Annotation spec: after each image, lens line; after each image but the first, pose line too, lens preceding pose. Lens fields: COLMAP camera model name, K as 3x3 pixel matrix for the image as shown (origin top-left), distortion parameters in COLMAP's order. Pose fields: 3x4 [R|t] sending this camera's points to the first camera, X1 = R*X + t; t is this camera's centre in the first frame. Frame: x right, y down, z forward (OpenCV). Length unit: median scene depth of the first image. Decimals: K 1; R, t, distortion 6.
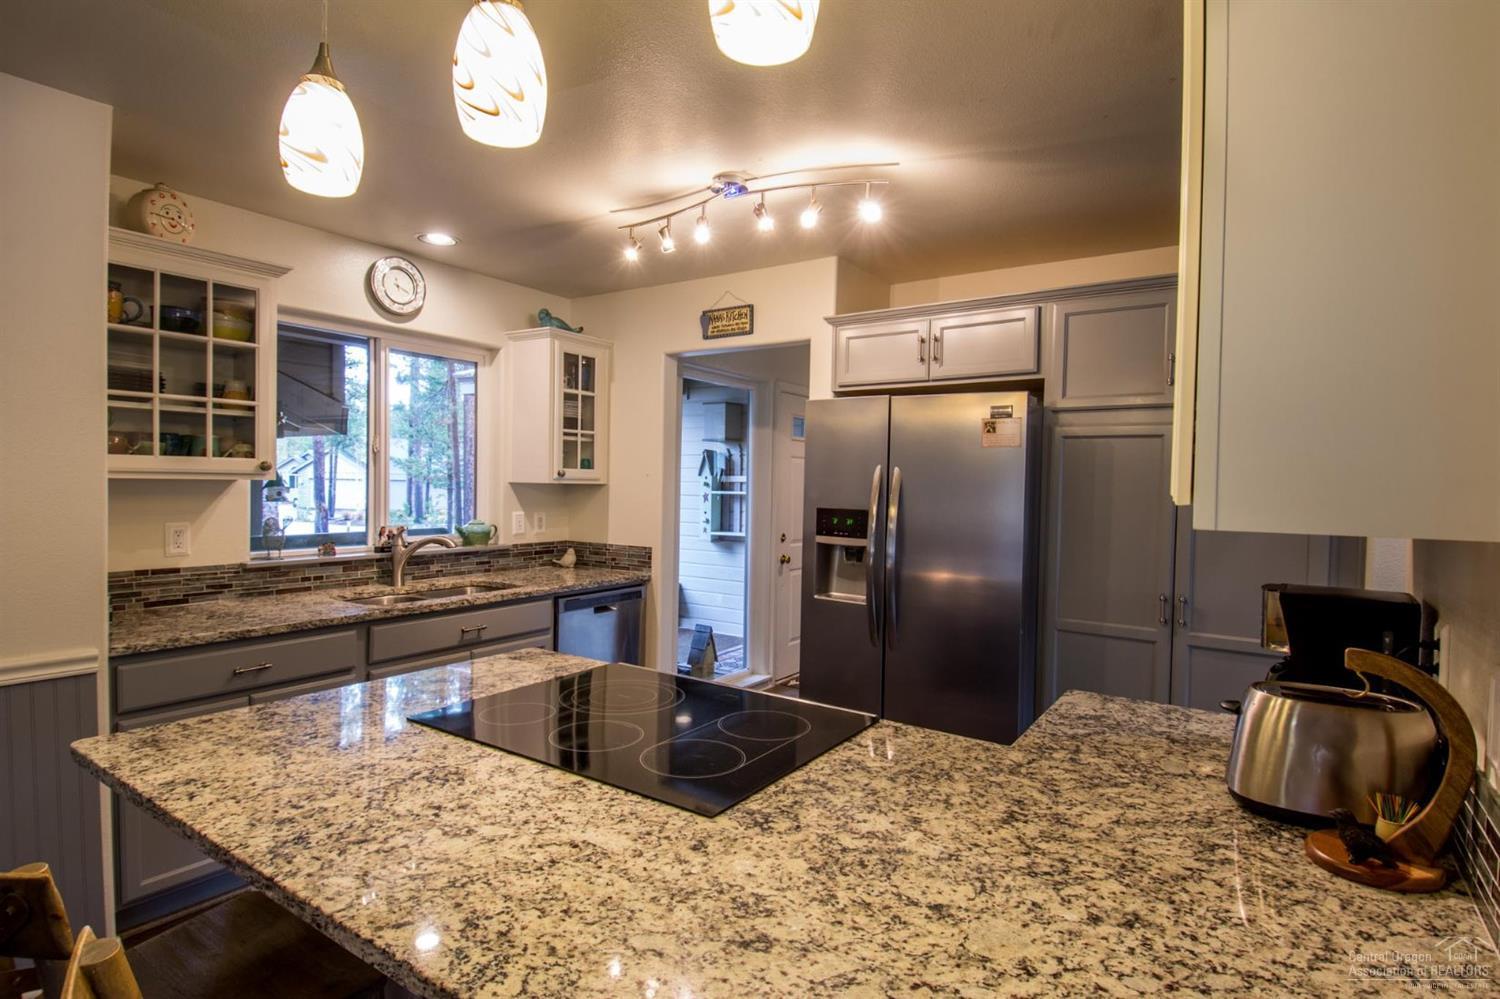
lens RADIAL K [[776.7, 0, 745.7], [0, 776.7, 496.5], [0, 0, 1]] dist [0.038952, -0.039514]
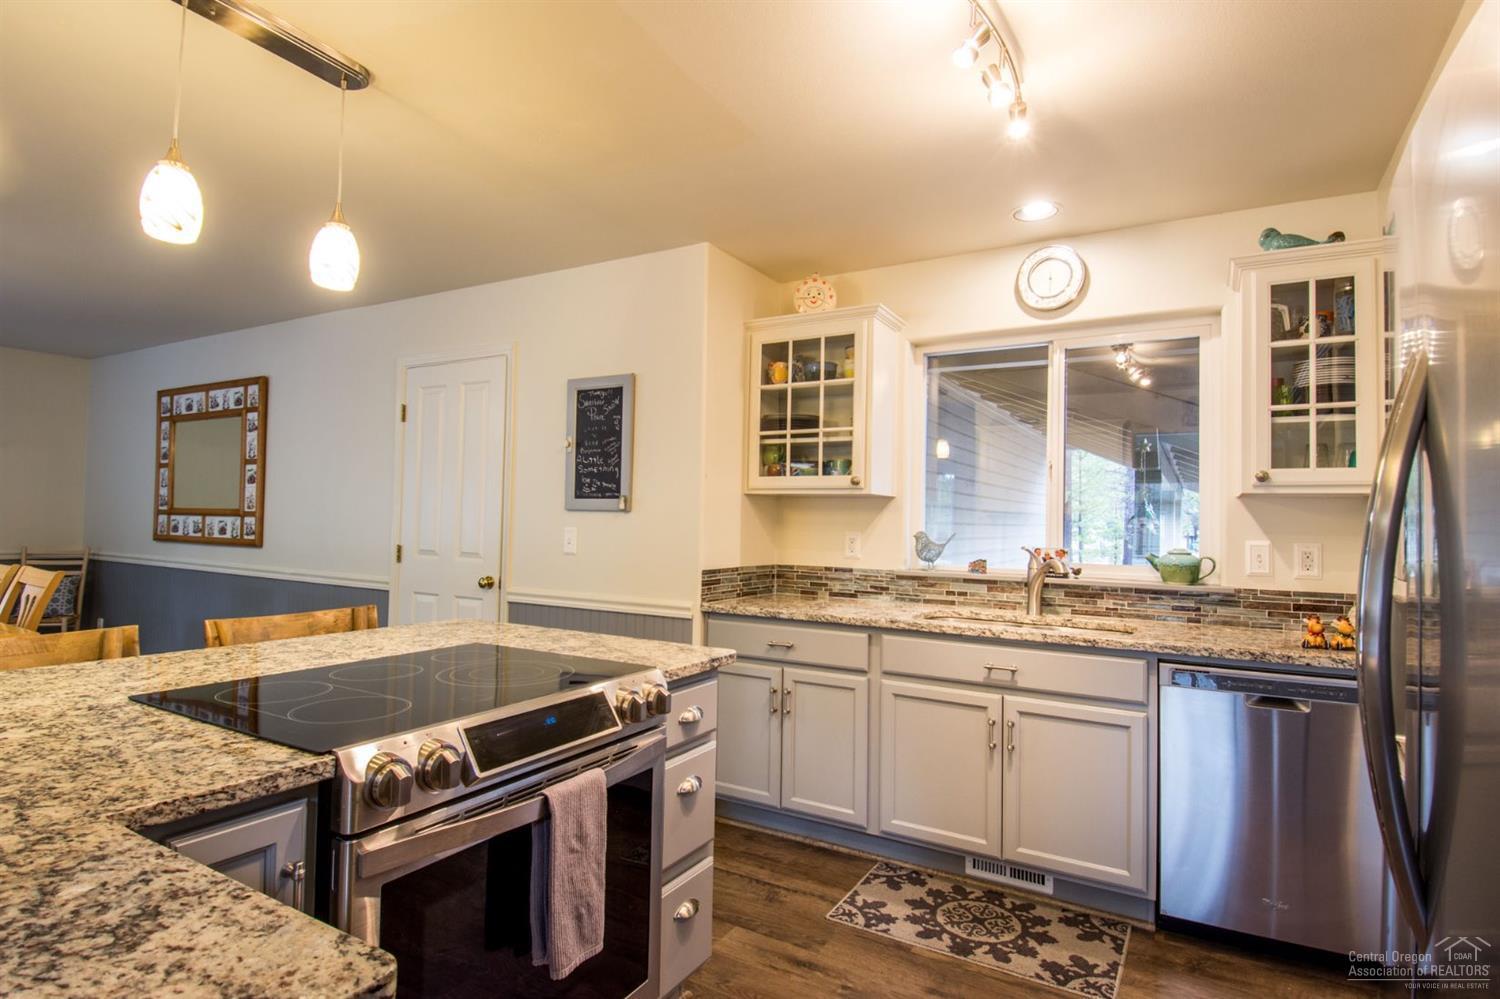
lens RADIAL K [[776.7, 0, 745.7], [0, 776.7, 496.5], [0, 0, 1]] dist [0.038952, -0.039514]
pose [[0.063056, -0.050509, -0.996731, 0.446035], [-0.038183, 0.997865, -0.052982, 0.043519], [0.997279, 0.041399, 0.060993, 0.664994]]
